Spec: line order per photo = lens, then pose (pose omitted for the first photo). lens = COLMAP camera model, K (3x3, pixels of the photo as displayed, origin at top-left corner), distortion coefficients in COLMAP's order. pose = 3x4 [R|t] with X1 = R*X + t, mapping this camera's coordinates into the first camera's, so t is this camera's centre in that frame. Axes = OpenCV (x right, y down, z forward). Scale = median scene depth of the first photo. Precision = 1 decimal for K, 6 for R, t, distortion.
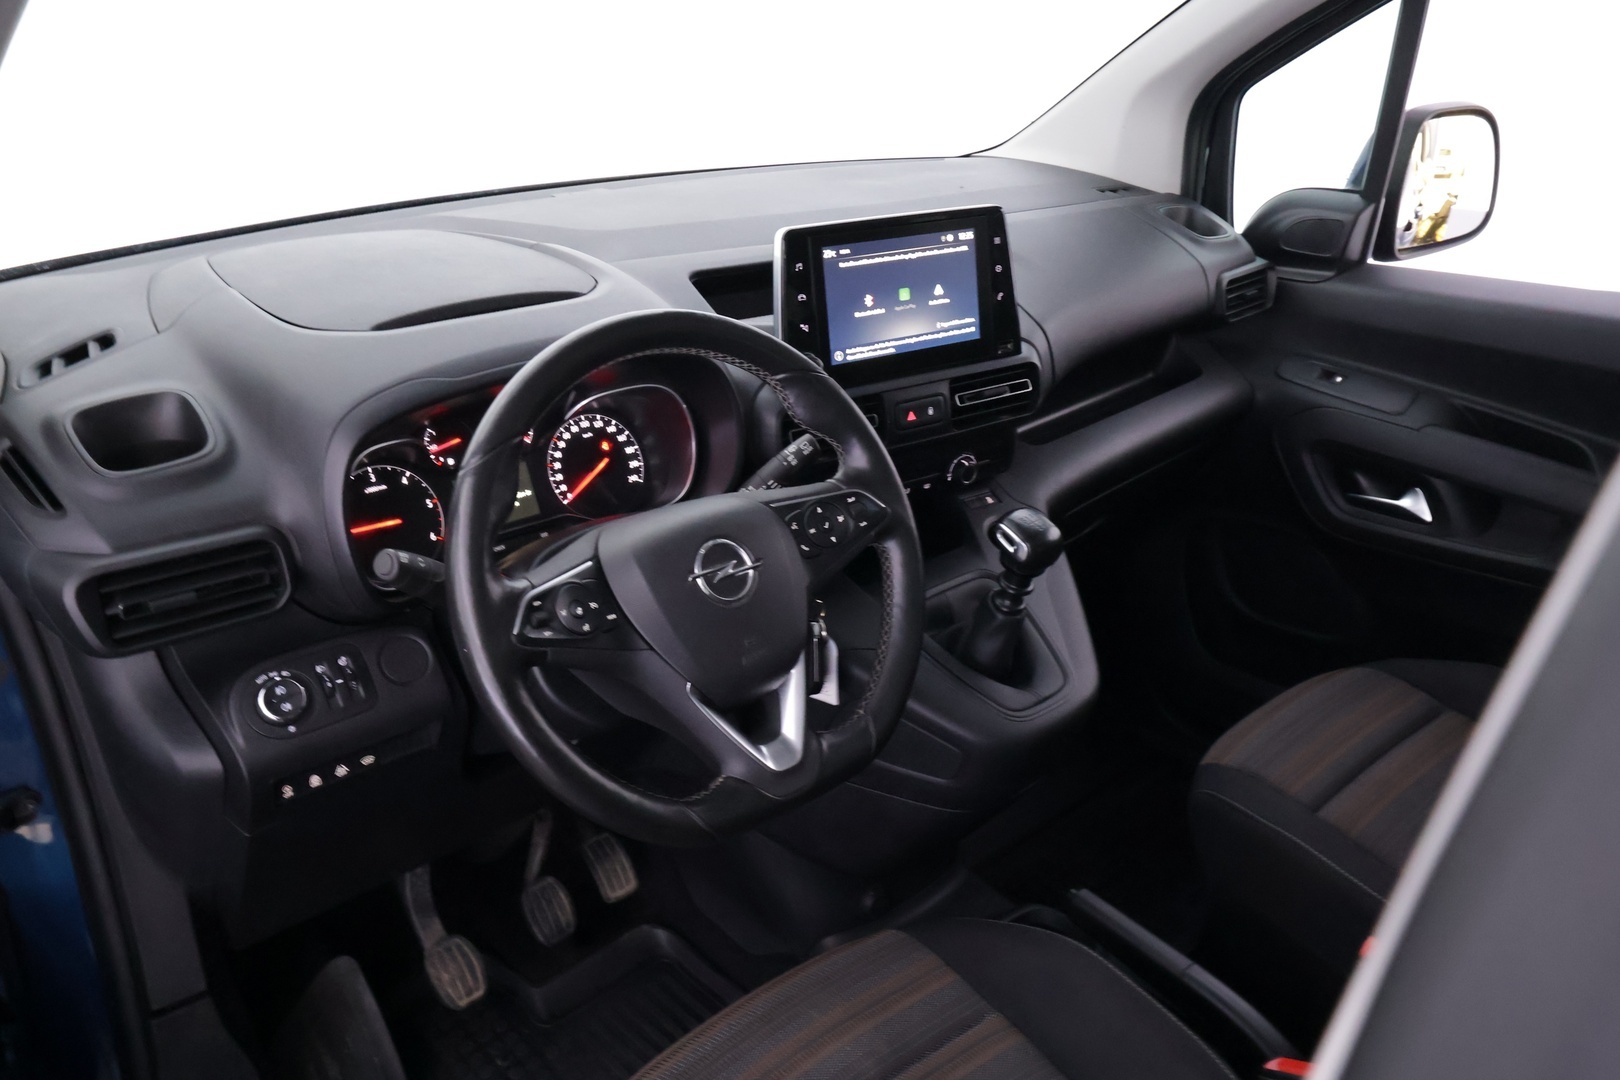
lens RADIAL K [[1285.7, 0, 806.8], [0, 1285.7, 535.5], [0, 0, 1]] dist [-0.001014, 0.003159]
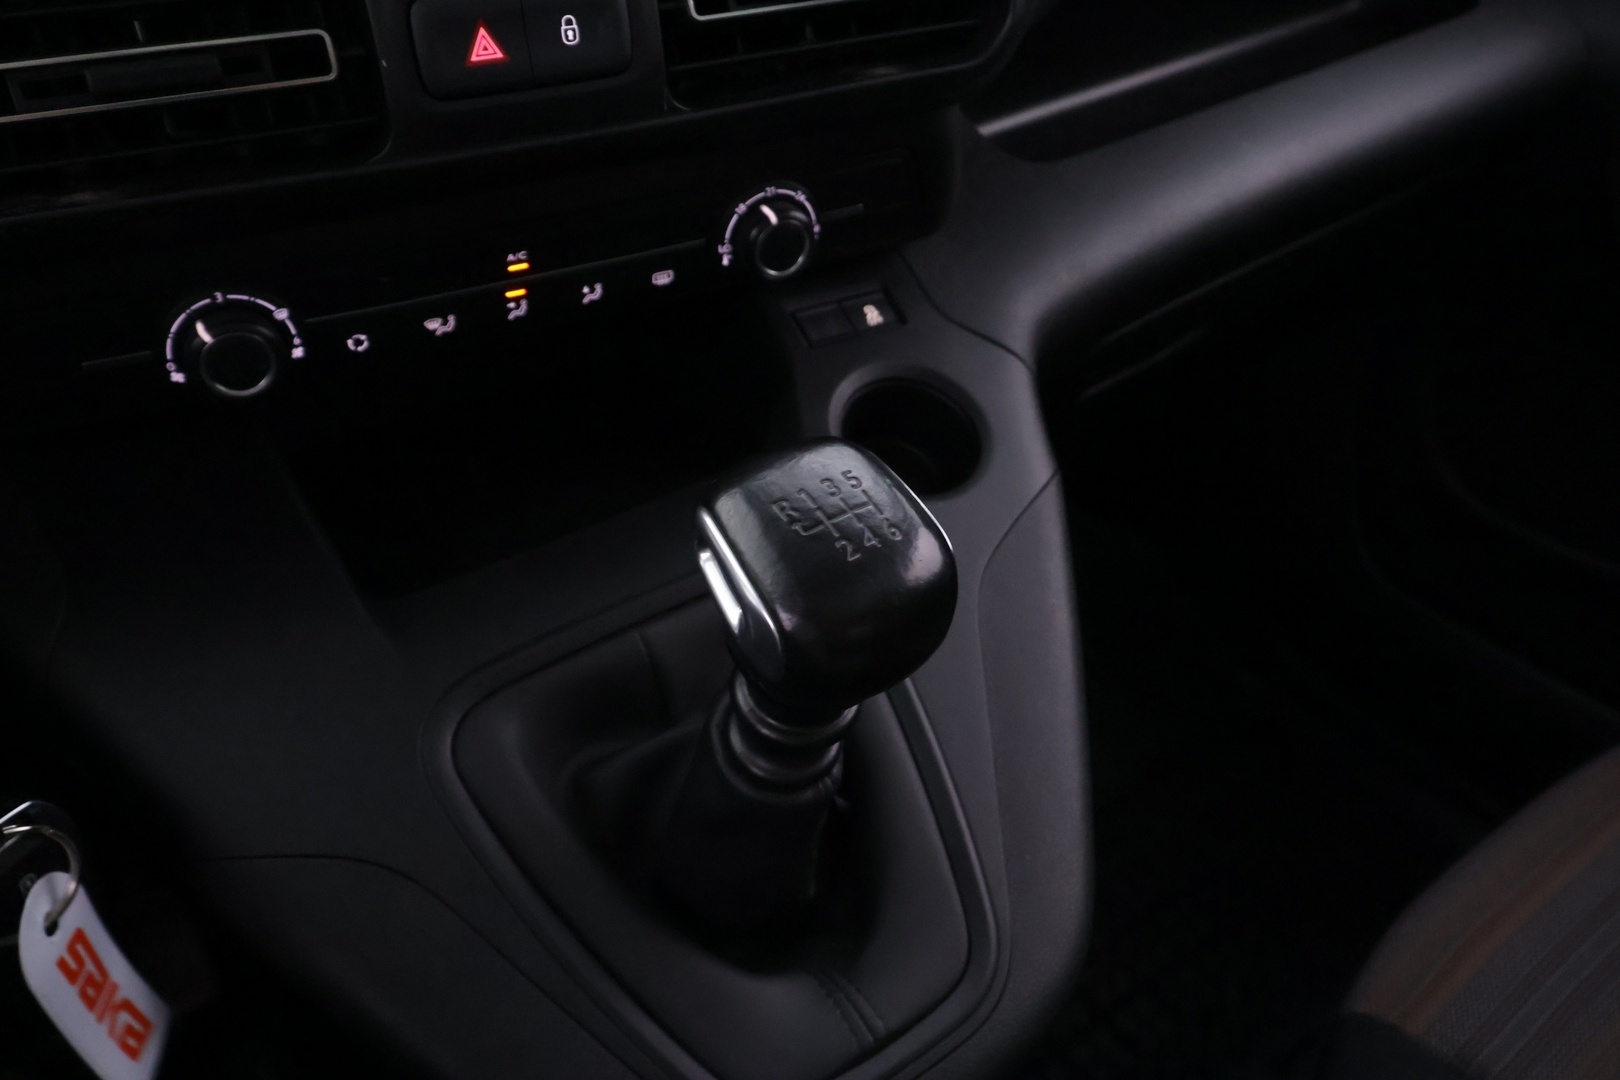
lens RADIAL K [[1285.7, 0, 811.3], [0, 1285.7, 544.7], [0, 0, 1]] dist [-0.001014, 0.003159]
pose [[0.994732, 0.071807, -0.073163, 0.162913], [-0.051829, 0.968030, 0.245420, -0.055639], [0.088447, -0.240335, 0.966652, 0.654584]]
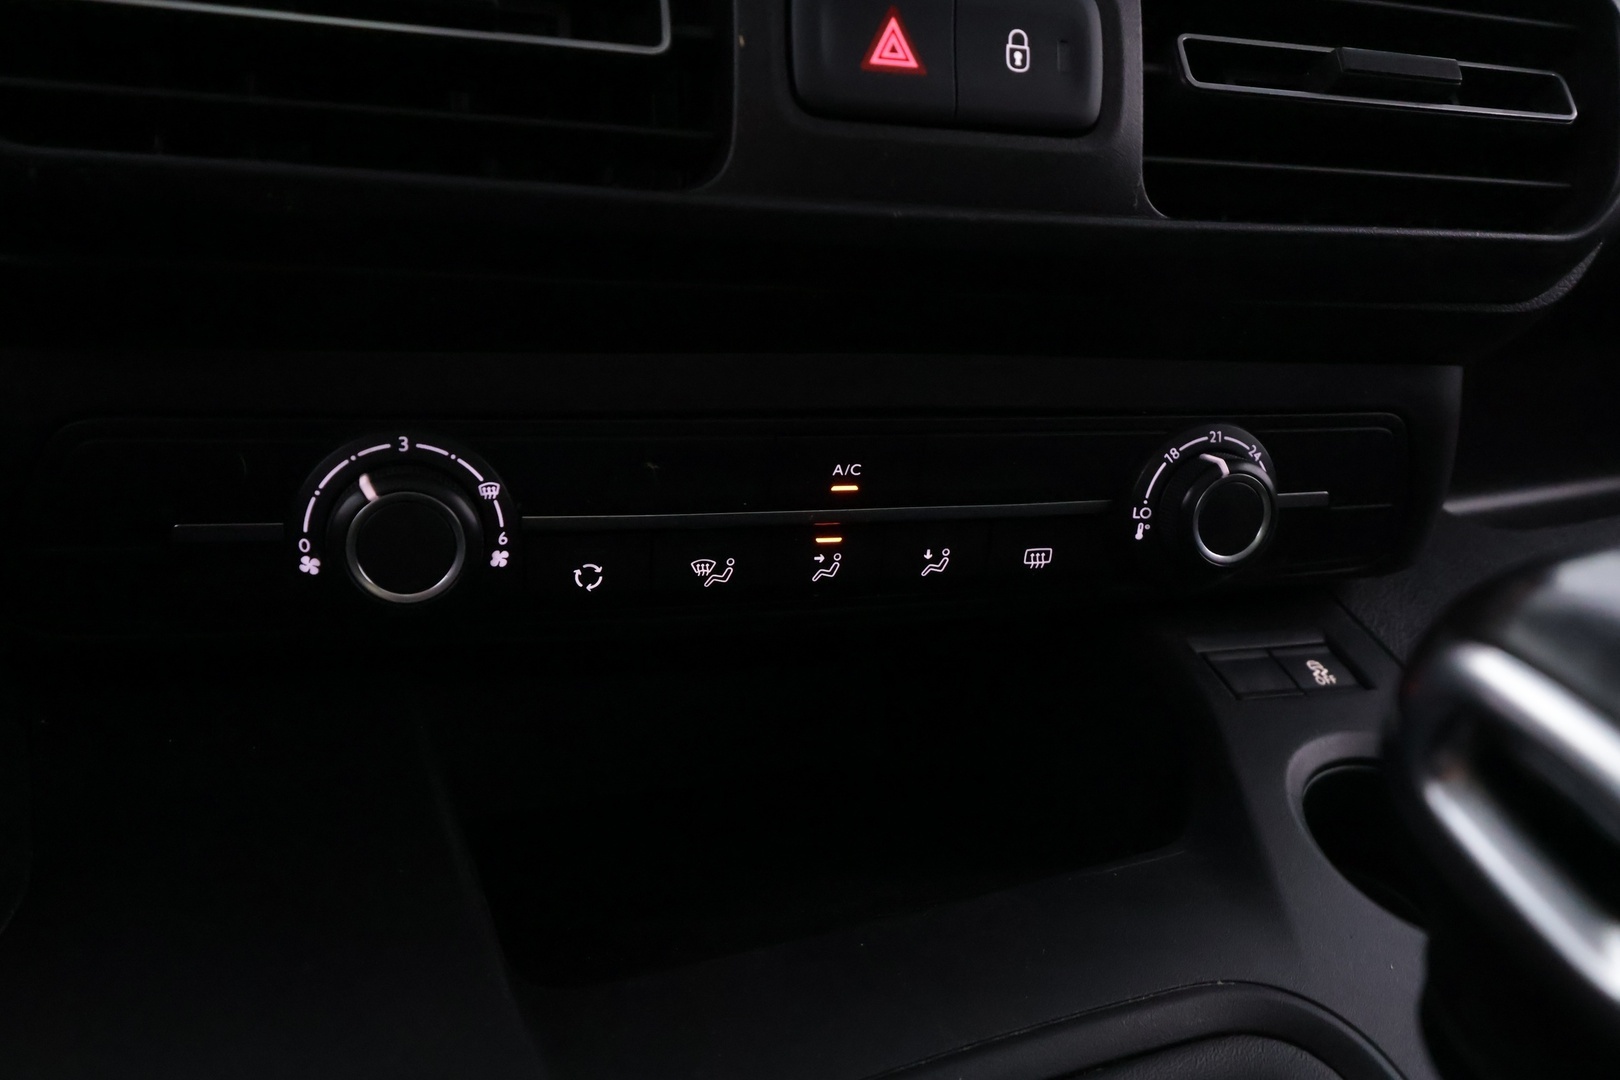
lens RADIAL K [[1285.7, 0, 813.6], [0, 1285.7, 539.3], [0, 0, 1]] dist [-0.001014, 0.003159]
pose [[0.967445, 0.093383, -0.235221, 0.108370], [-0.137932, 0.973819, -0.180695, 0.005329], [0.212189, 0.207257, 0.954998, 0.771428]]
